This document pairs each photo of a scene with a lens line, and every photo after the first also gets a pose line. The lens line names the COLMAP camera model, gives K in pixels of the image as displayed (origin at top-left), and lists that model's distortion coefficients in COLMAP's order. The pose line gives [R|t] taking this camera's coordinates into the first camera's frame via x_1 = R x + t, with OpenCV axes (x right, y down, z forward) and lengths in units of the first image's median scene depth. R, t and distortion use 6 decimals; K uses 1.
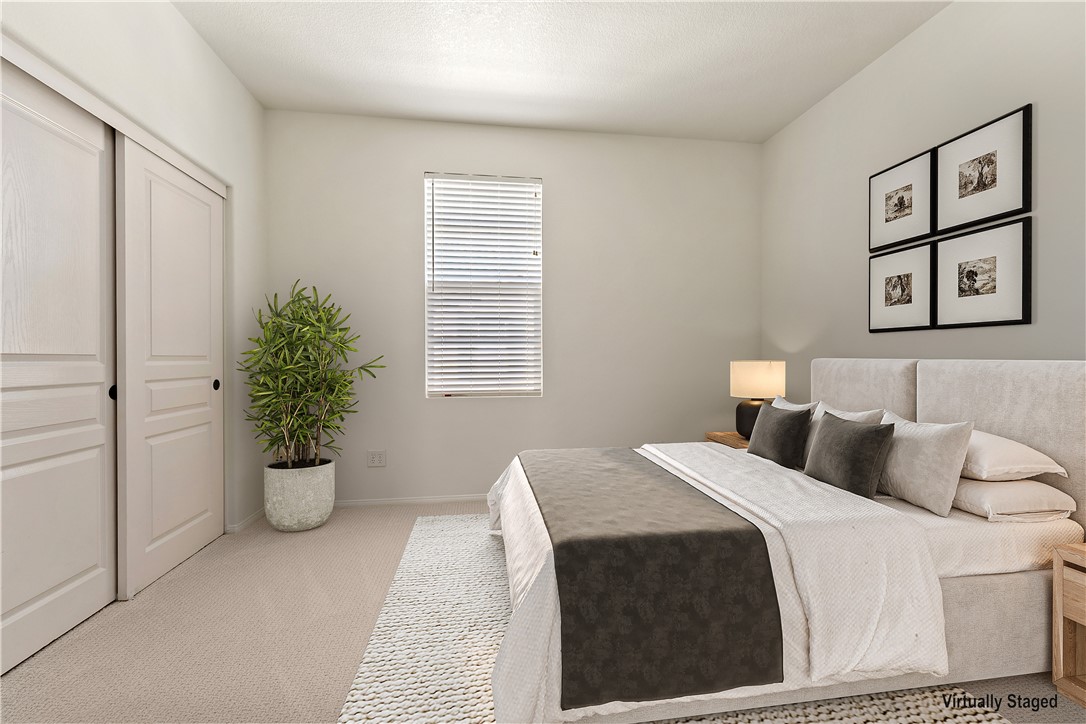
lens RADIAL K [[434.8, 0, 538.5], [0, 434.8, 360.1], [0, 0, 1]] dist [-0.001088, 0.000386]
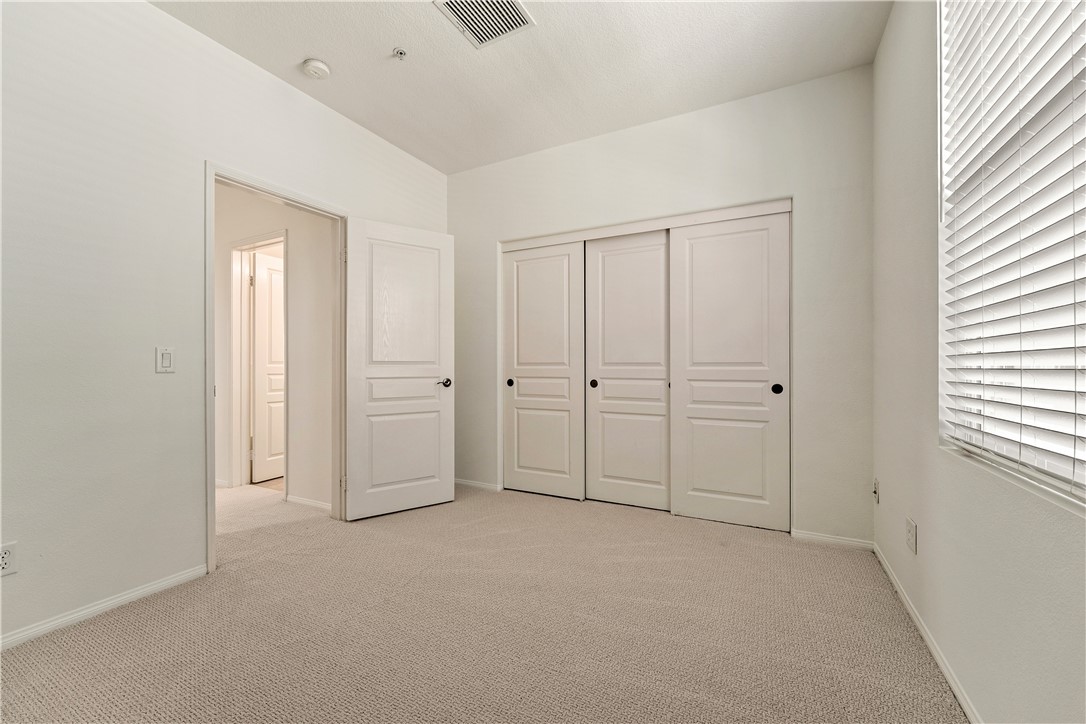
lens RADIAL K [[434.8, 0, 538.5], [0, 434.8, 360.1], [0, 0, 1]] dist [-0.001088, 0.000386]
pose [[-0.590285, -0.003754, -0.807186, 0.614261], [-0.001211, 0.999992, -0.003765, -0.013073], [0.807194, -0.001244, -0.590285, 1.464971]]
